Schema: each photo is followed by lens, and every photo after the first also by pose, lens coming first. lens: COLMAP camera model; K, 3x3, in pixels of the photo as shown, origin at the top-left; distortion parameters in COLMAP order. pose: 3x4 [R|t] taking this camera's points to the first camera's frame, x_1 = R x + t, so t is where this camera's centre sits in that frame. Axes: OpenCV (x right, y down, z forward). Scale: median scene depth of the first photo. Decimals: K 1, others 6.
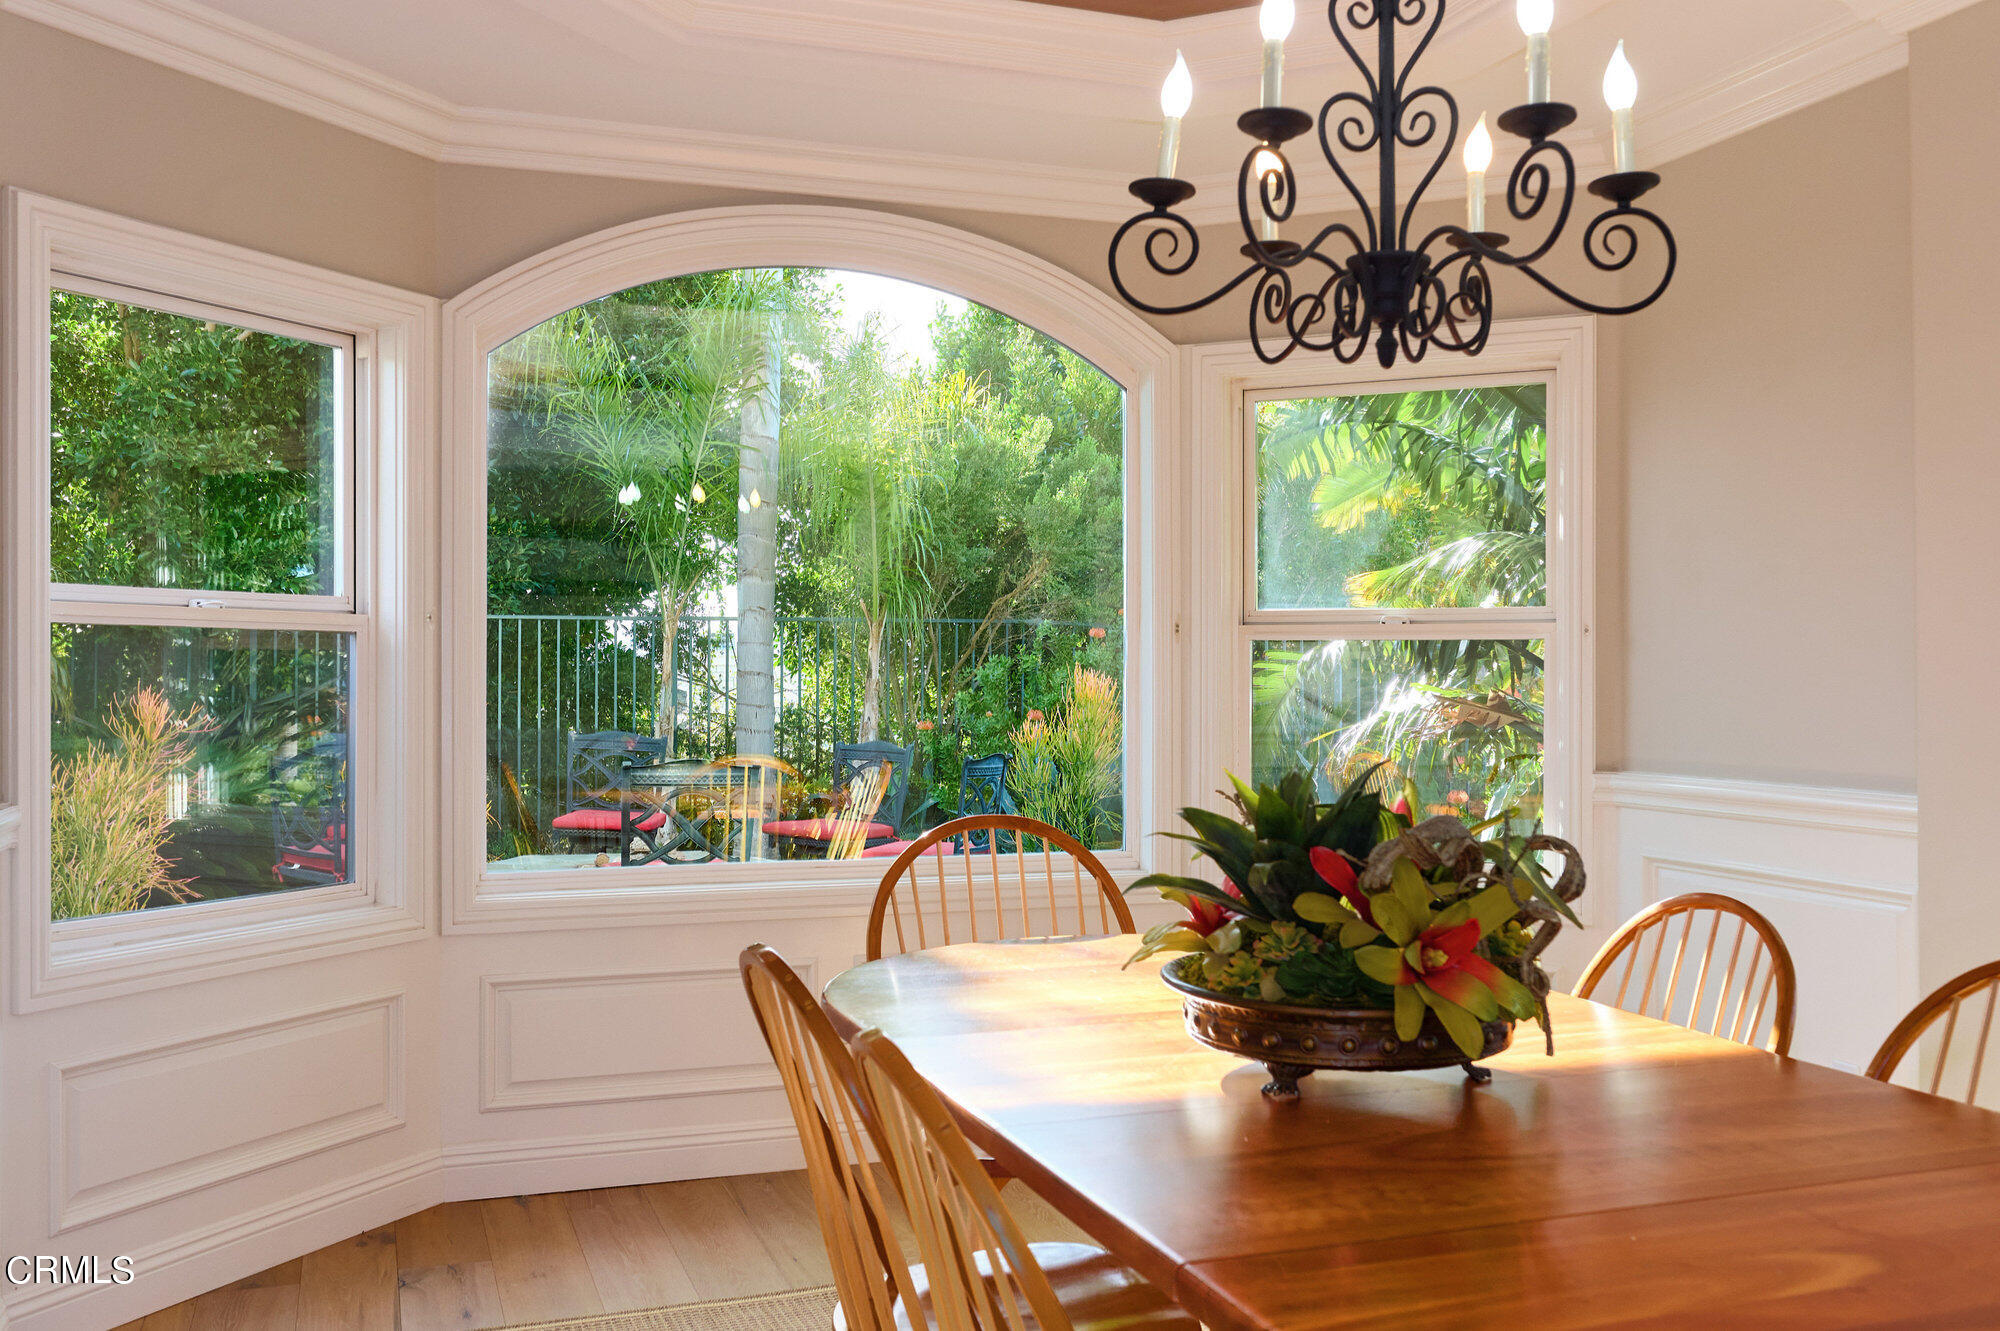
lens RADIAL K [[1744.9, 0, 999.2], [0, 1744.9, 665.0], [0, 0, 1]] dist [0.007620, 0.001829]
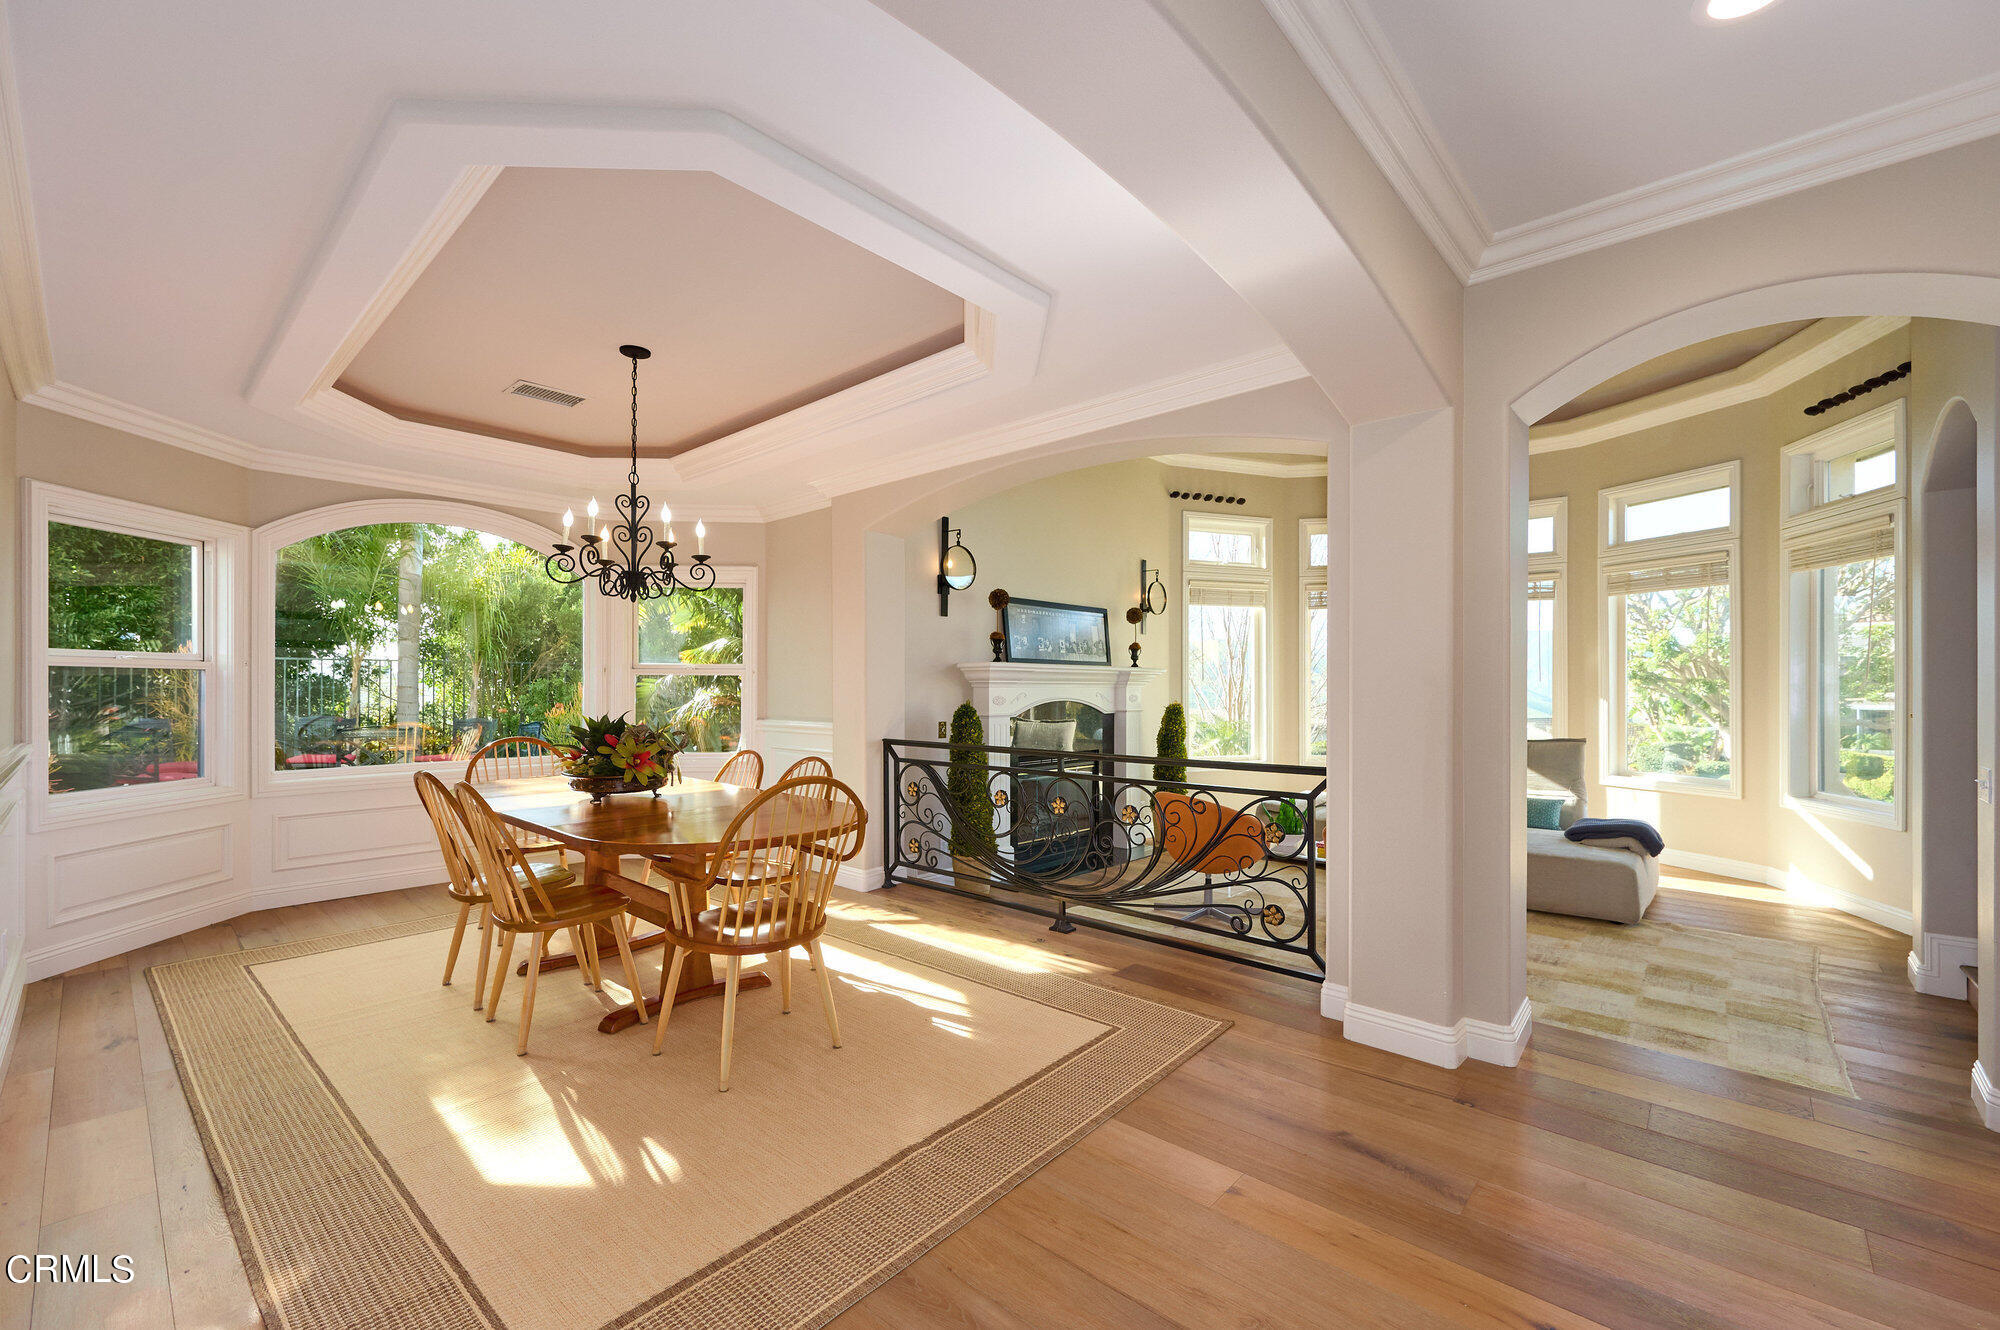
lens RADIAL K [[807.8, 0, 999.5], [0, 807.8, 684.6], [0, 0, 1]] dist [-0.002607, 0.000611]
pose [[0.878043, 0.000107, 0.478581, 0.039127], [-0.001304, 0.999997, 0.002168, -0.002065], [-0.478579, -0.002528, 0.878041, -0.369236]]
